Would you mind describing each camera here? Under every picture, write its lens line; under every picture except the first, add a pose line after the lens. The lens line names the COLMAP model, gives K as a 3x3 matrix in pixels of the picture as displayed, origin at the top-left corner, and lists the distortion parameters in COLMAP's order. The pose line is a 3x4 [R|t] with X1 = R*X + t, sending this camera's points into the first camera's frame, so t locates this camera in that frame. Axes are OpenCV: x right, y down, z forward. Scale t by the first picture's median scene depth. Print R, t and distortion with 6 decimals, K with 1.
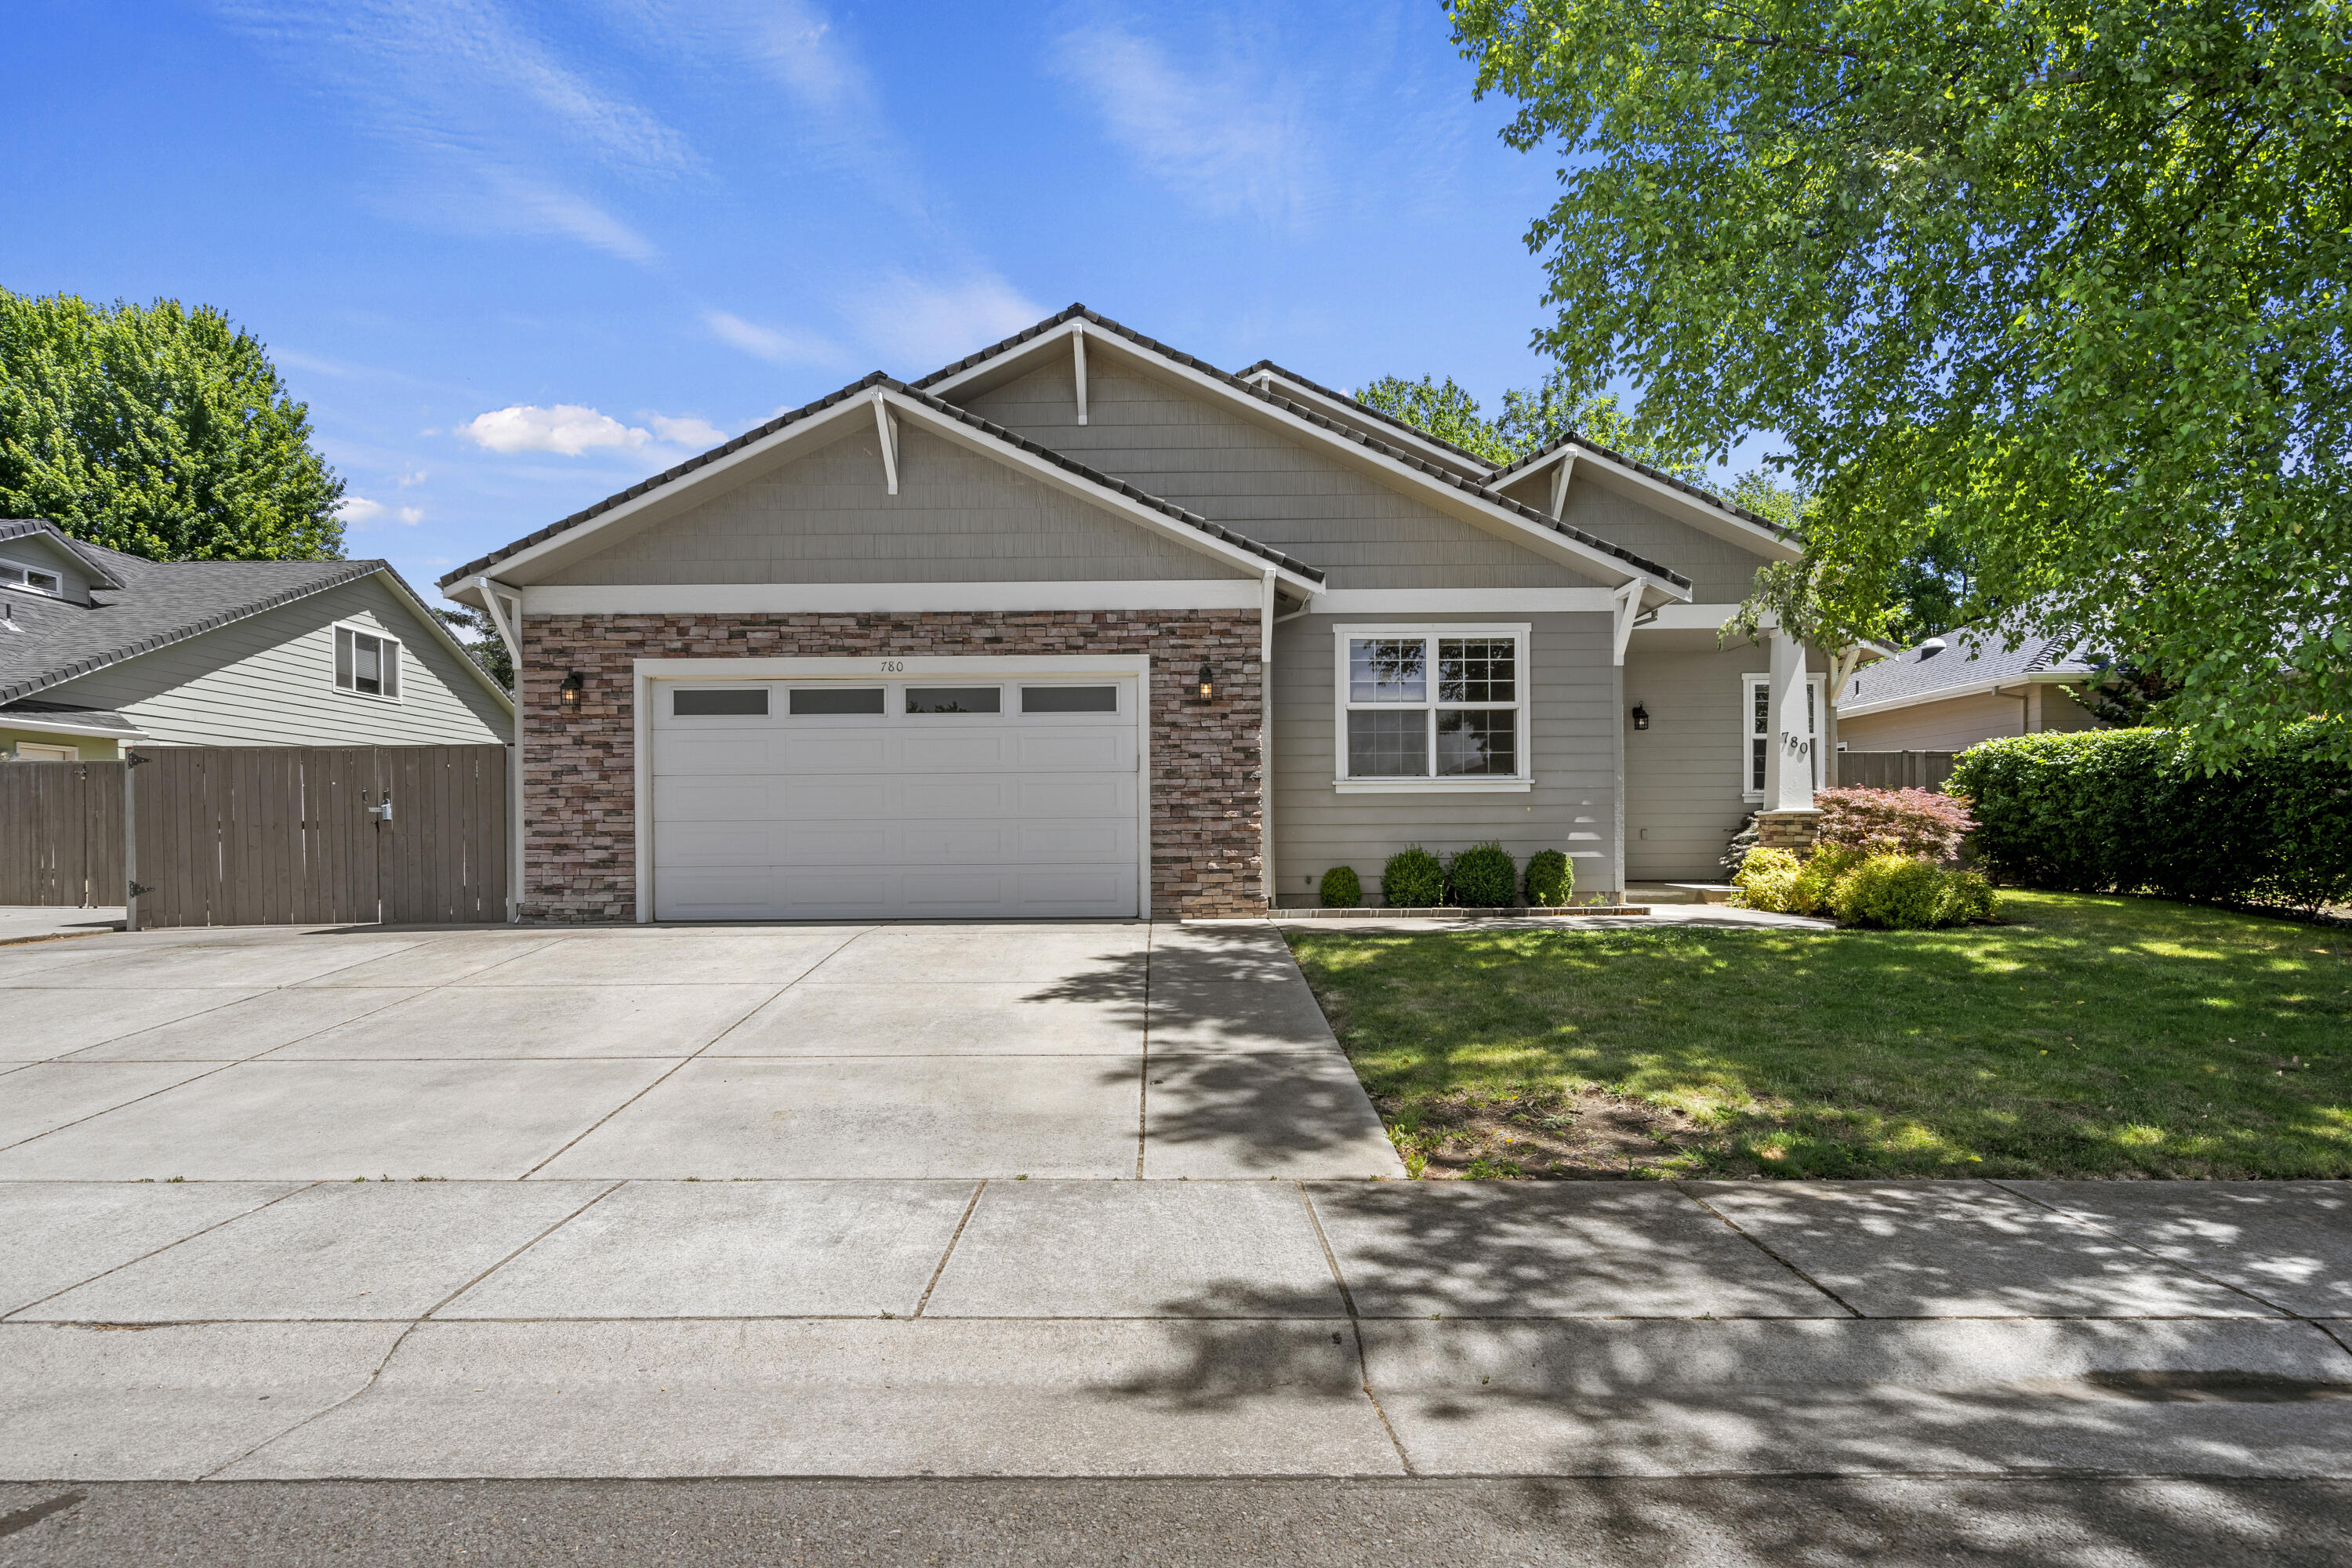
lens RADIAL K [[1323.1, 0, 1174.3], [0, 1323.1, 801.8], [0, 0, 1]] dist [0.009028, 0.000509]
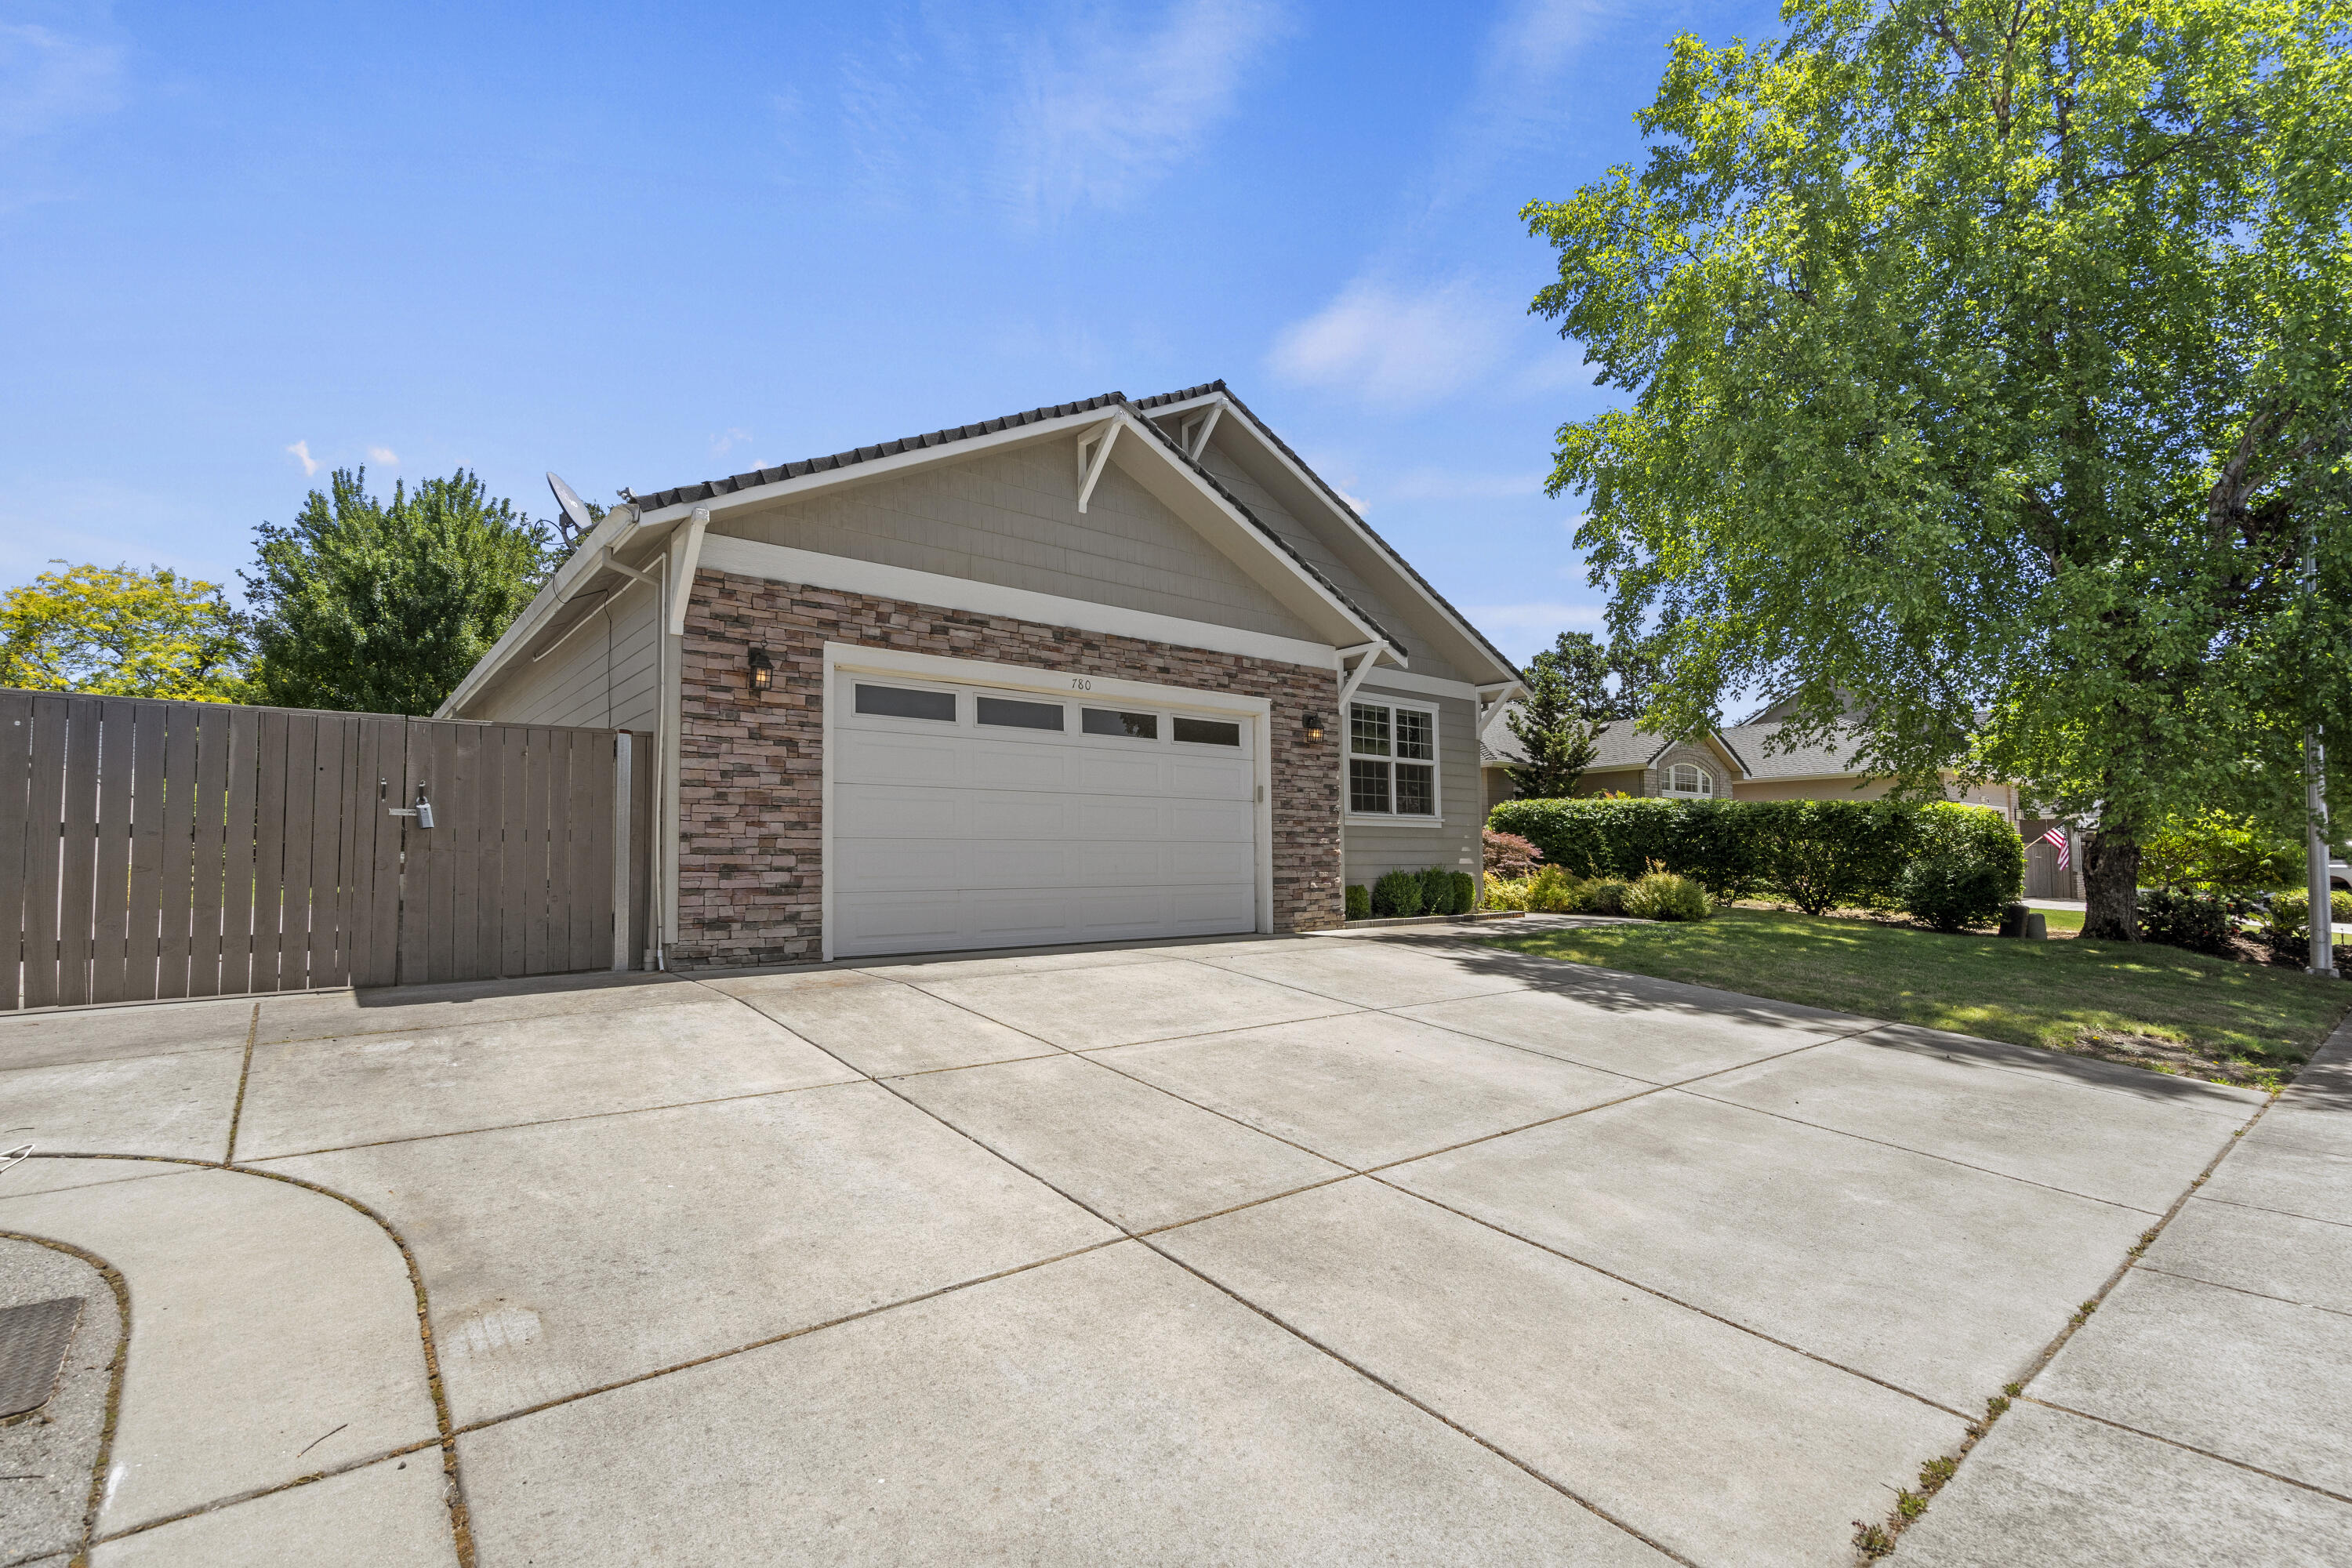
lens RADIAL K [[1049.9, 0, 1175.4], [0, 1049.9, 768.0], [0, 0, 1]] dist [-0.003337, -0.000119]
pose [[0.777642, 0.060740, 0.625766, -0.644579], [-0.021626, 0.997317, -0.069930, 0.012664], [-0.628335, 0.040848, 0.776870, 0.354293]]
